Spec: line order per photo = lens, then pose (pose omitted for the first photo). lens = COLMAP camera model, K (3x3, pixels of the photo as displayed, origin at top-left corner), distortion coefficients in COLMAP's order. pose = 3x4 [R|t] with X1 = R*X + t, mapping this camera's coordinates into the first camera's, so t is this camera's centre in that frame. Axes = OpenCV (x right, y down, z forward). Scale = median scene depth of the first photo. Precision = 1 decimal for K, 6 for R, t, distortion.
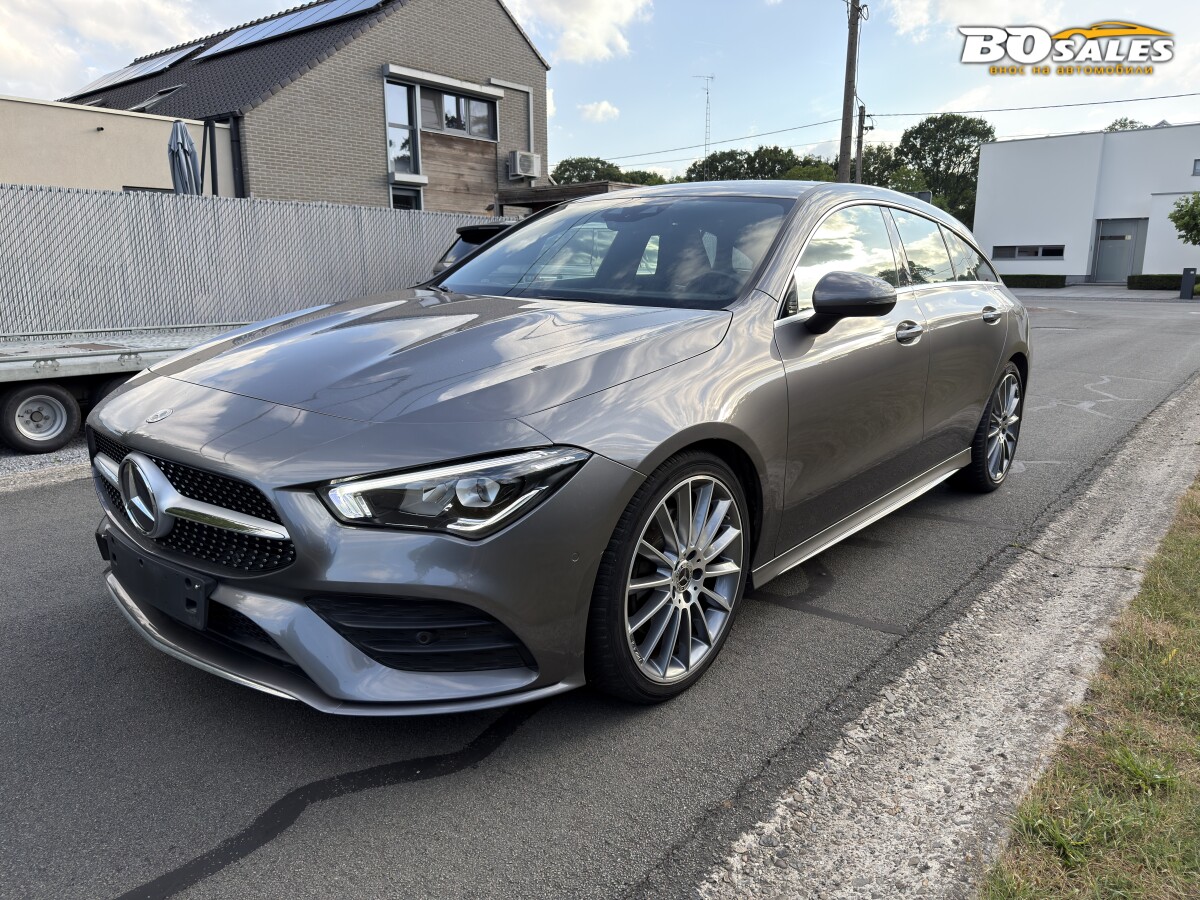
lens RADIAL K [[854.2, 0, 603.2], [0, 854.2, 451.2], [0, 0, 1]] dist [0.030420, -0.044909]
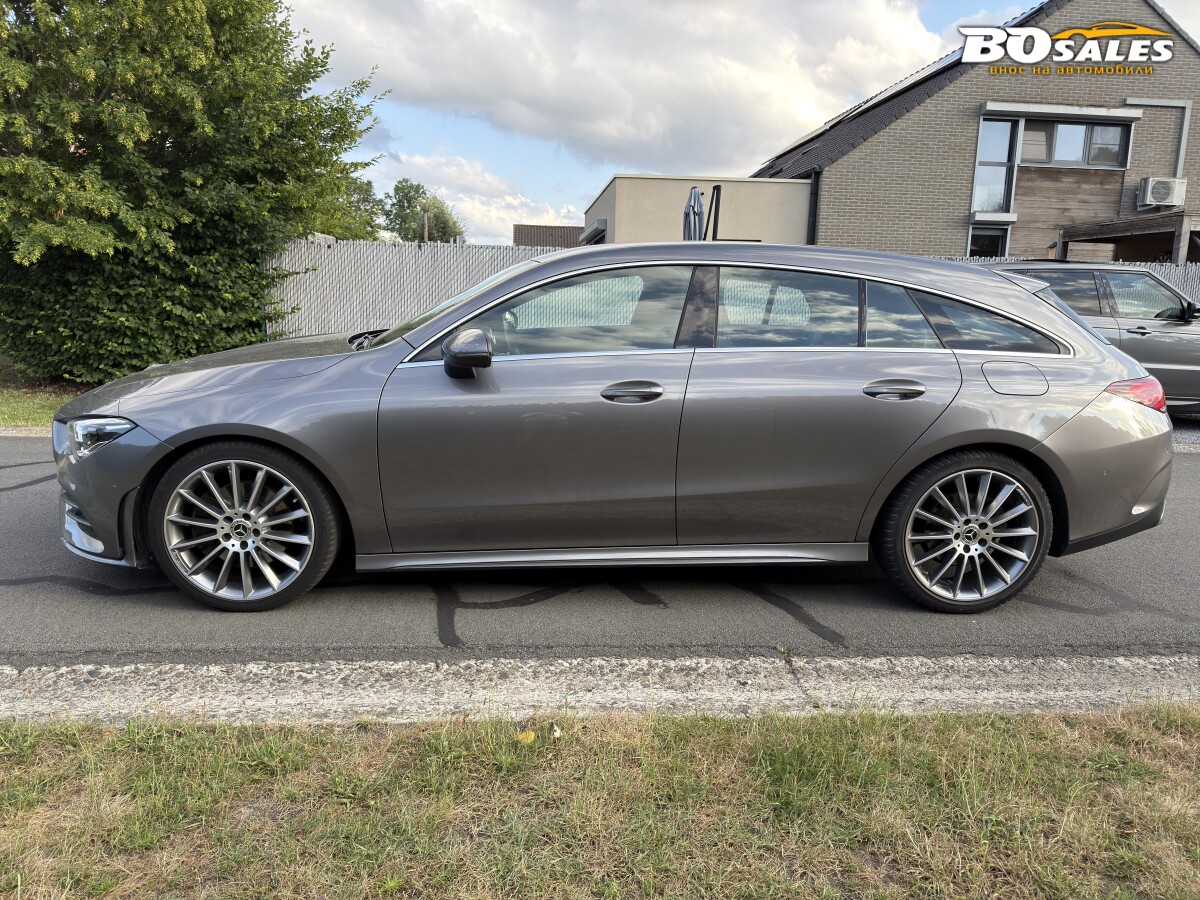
lens RADIAL K [[854.2, 0, 604.0], [0, 854.2, 454.2], [0, 0, 1]] dist [0.030420, -0.044909]
pose [[0.684587, 0.146295, -0.714100, 0.203460], [-0.173202, 0.984243, 0.035594, -0.018273], [0.708055, 0.099316, 0.699138, 0.053522]]
